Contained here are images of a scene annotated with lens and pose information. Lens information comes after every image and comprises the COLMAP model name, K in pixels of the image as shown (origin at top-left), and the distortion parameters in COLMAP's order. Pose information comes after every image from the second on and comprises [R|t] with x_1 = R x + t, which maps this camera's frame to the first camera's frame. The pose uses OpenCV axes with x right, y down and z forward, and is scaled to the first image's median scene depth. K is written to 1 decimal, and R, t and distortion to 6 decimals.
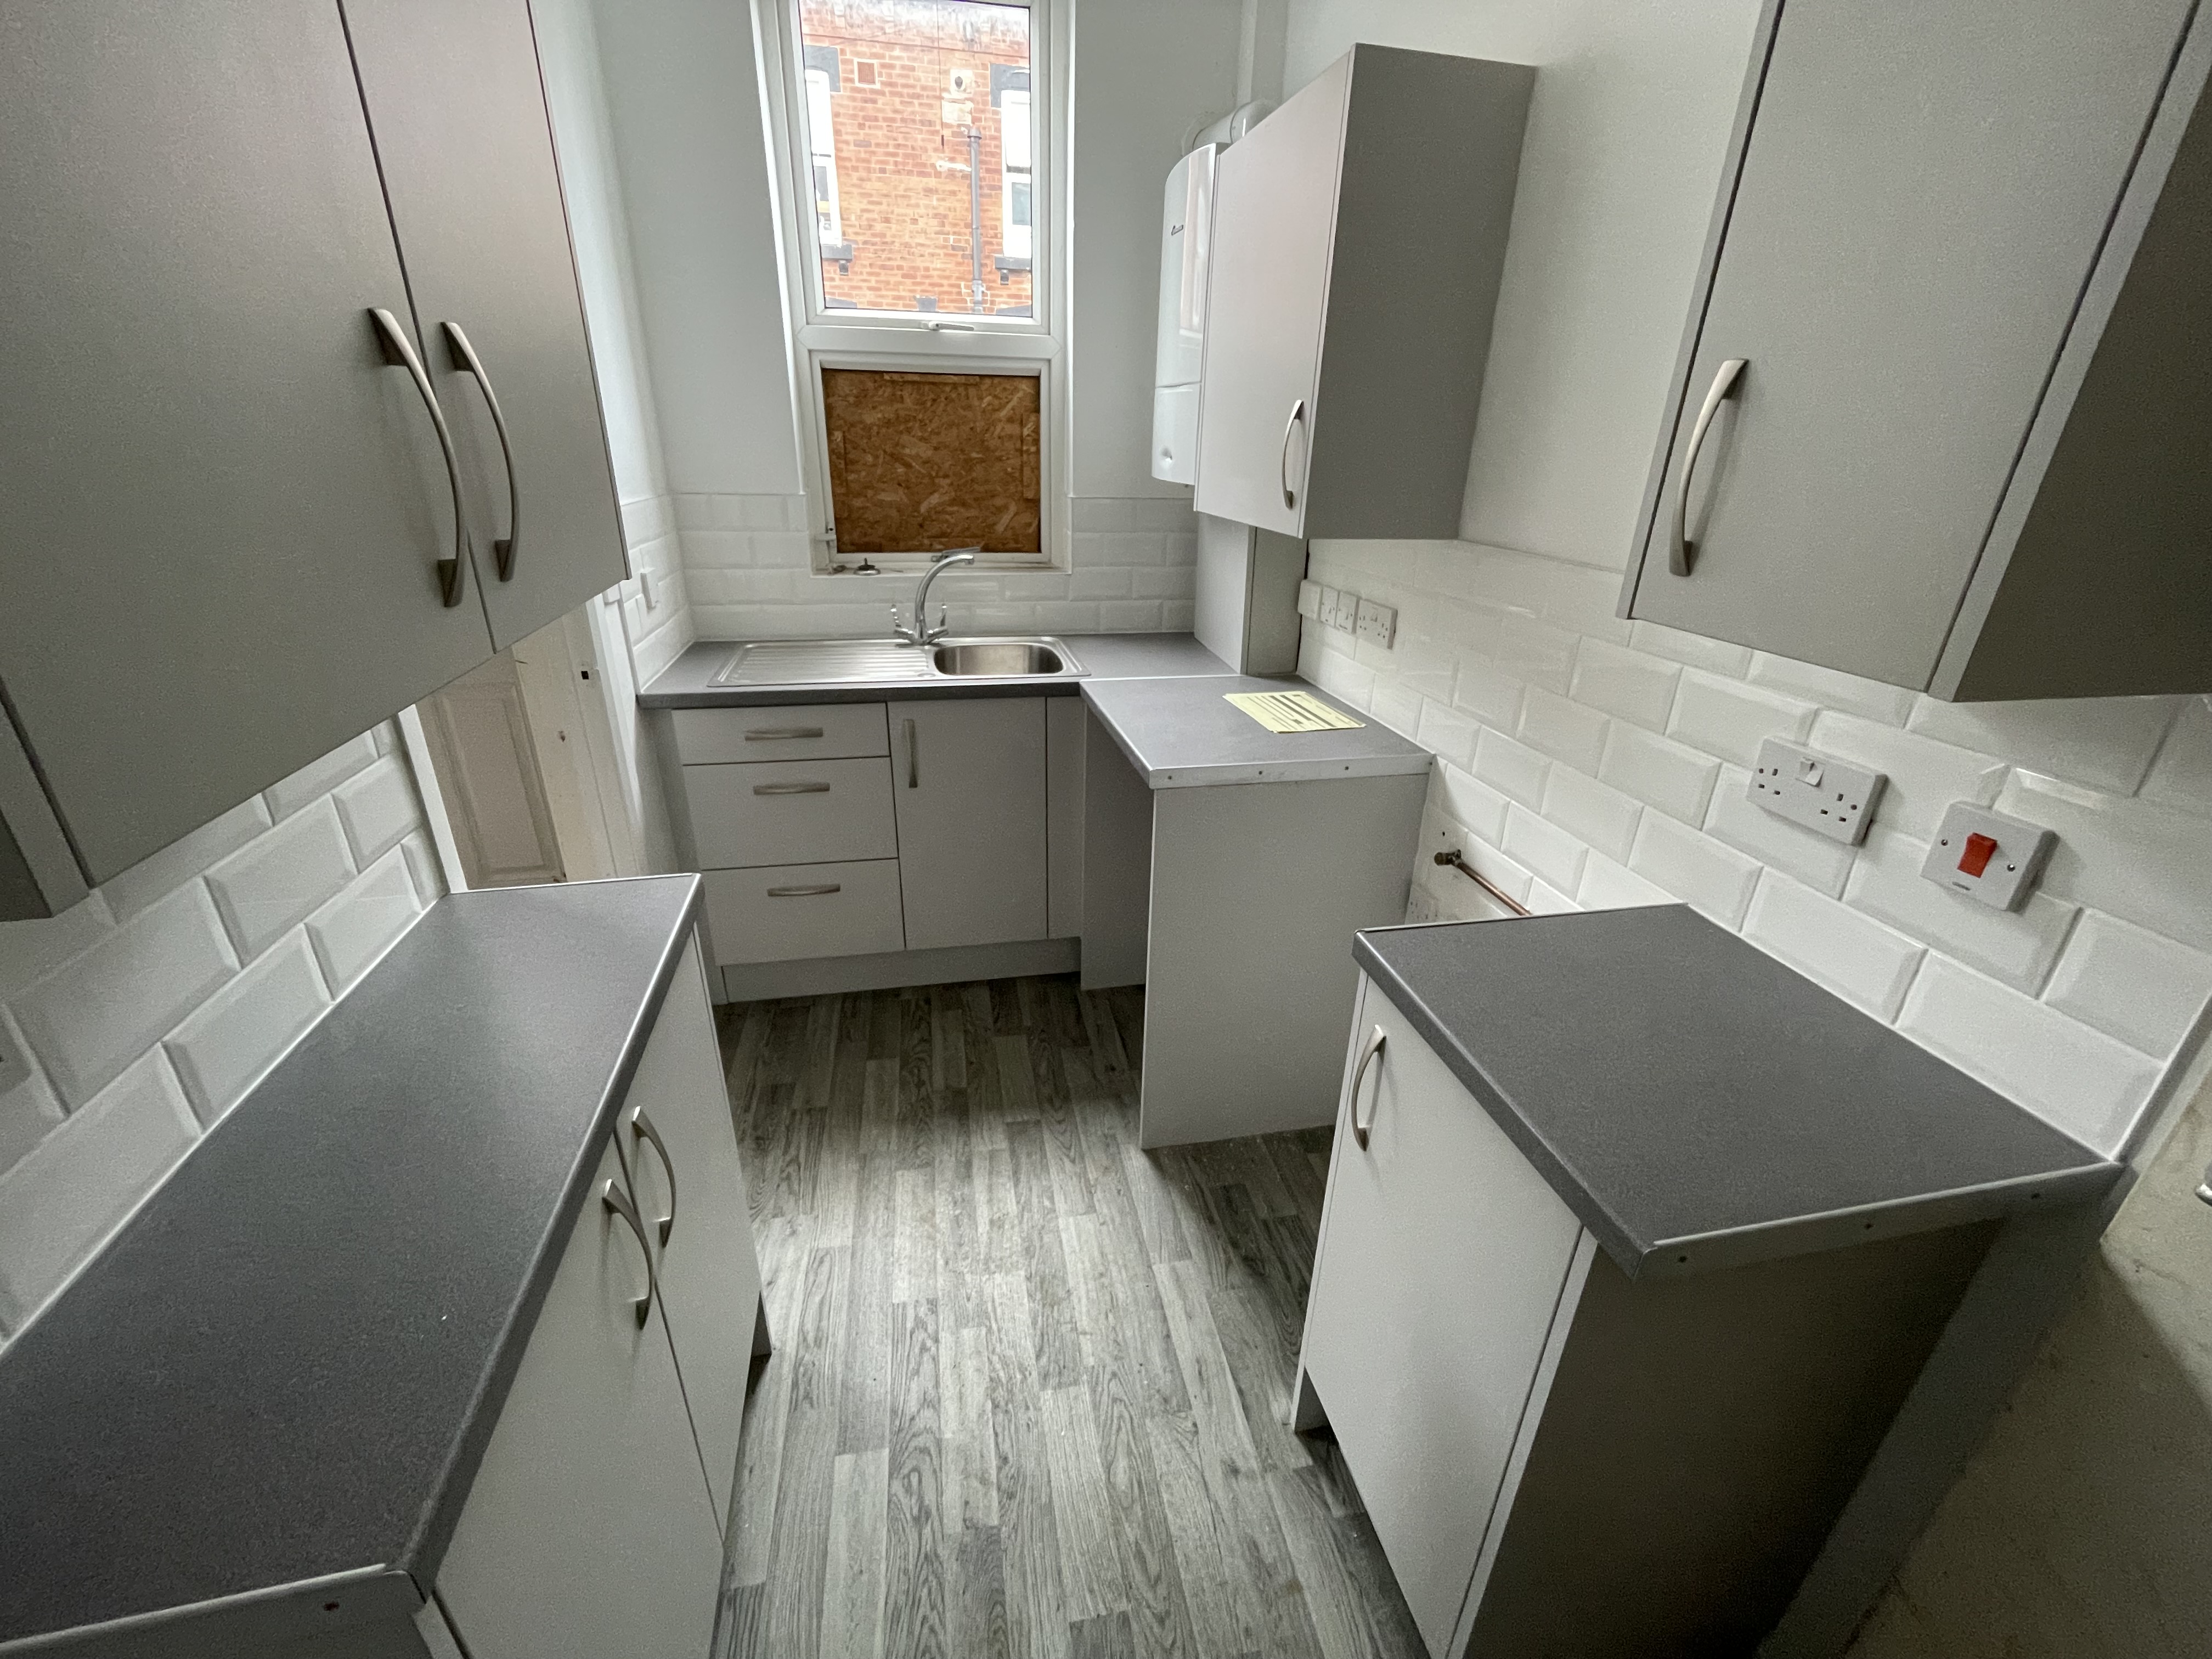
lens RADIAL K [[907.5, 0, 1104.8], [0, 907.5, 825.6], [0, 0, 1]] dist [0.000410, -0.000555]
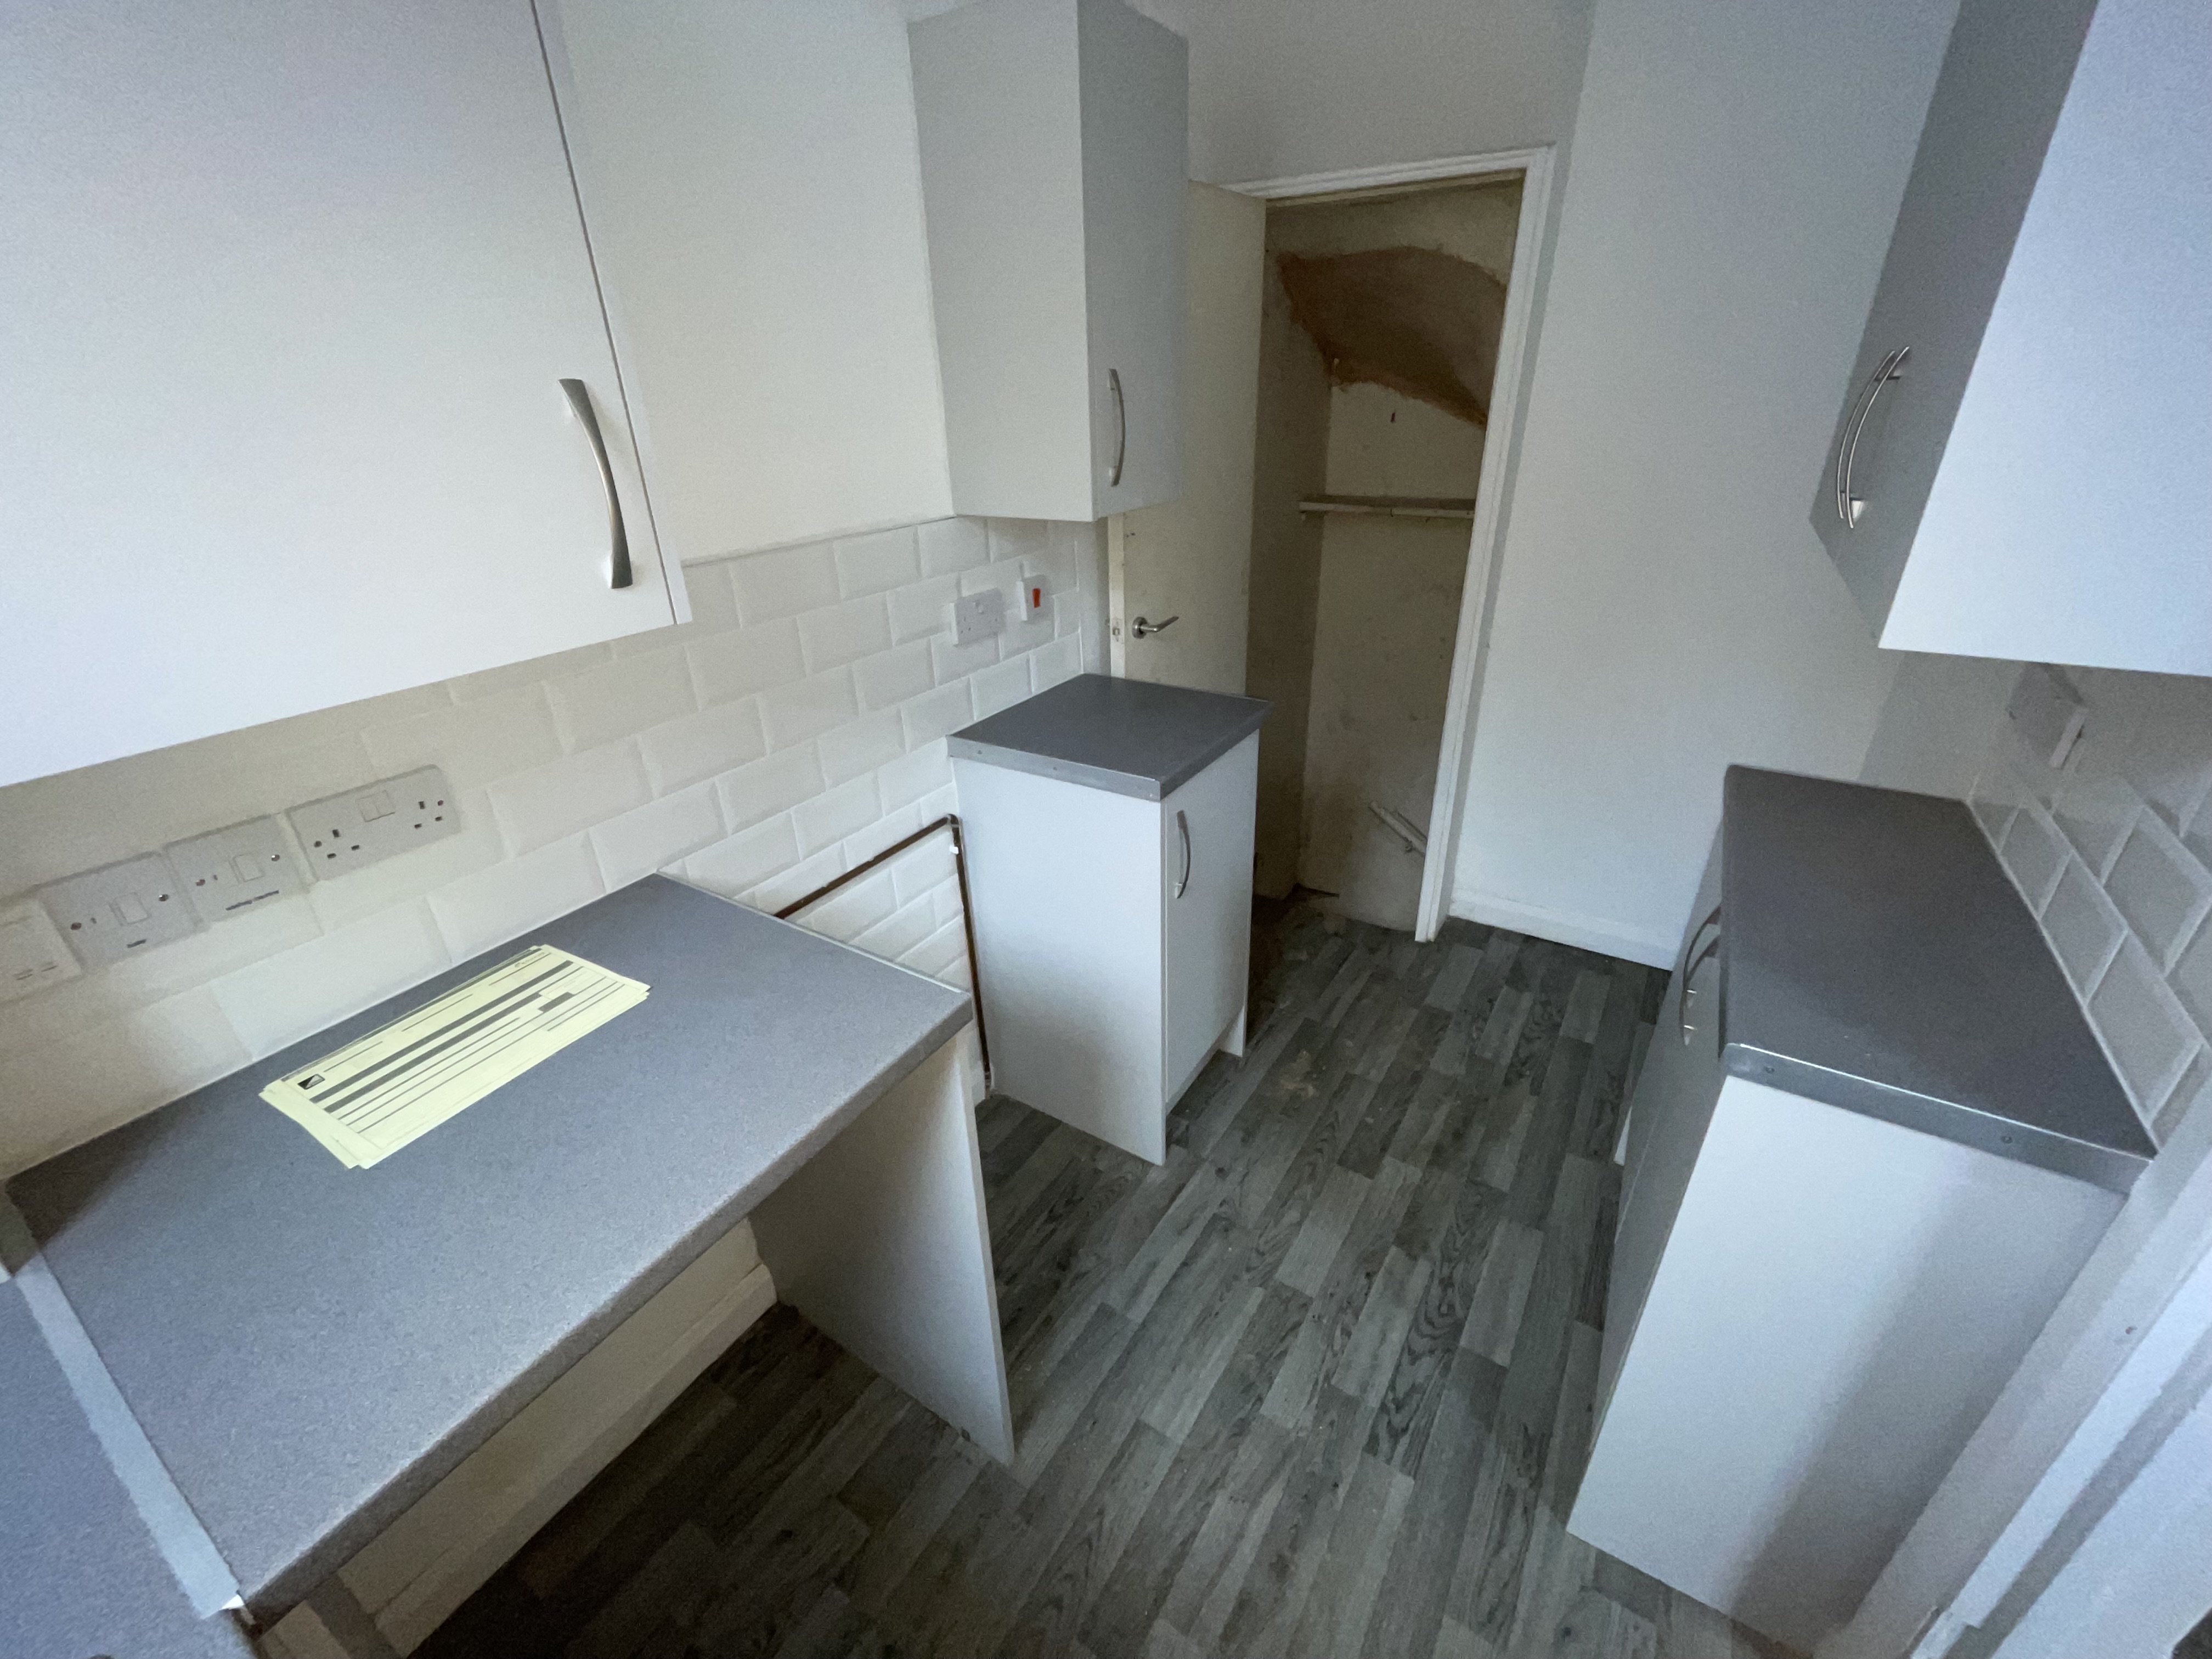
lens RADIAL K [[907.5, 0, 1106.7], [0, 907.5, 830.0], [0, 0, 1]] dist [0.000410, -0.000555]
pose [[-0.719418, -0.302991, 0.625007, -0.391789], [0.289696, 0.686943, 0.666472, -0.550361], [-0.631280, 0.660534, -0.406424, 1.189633]]
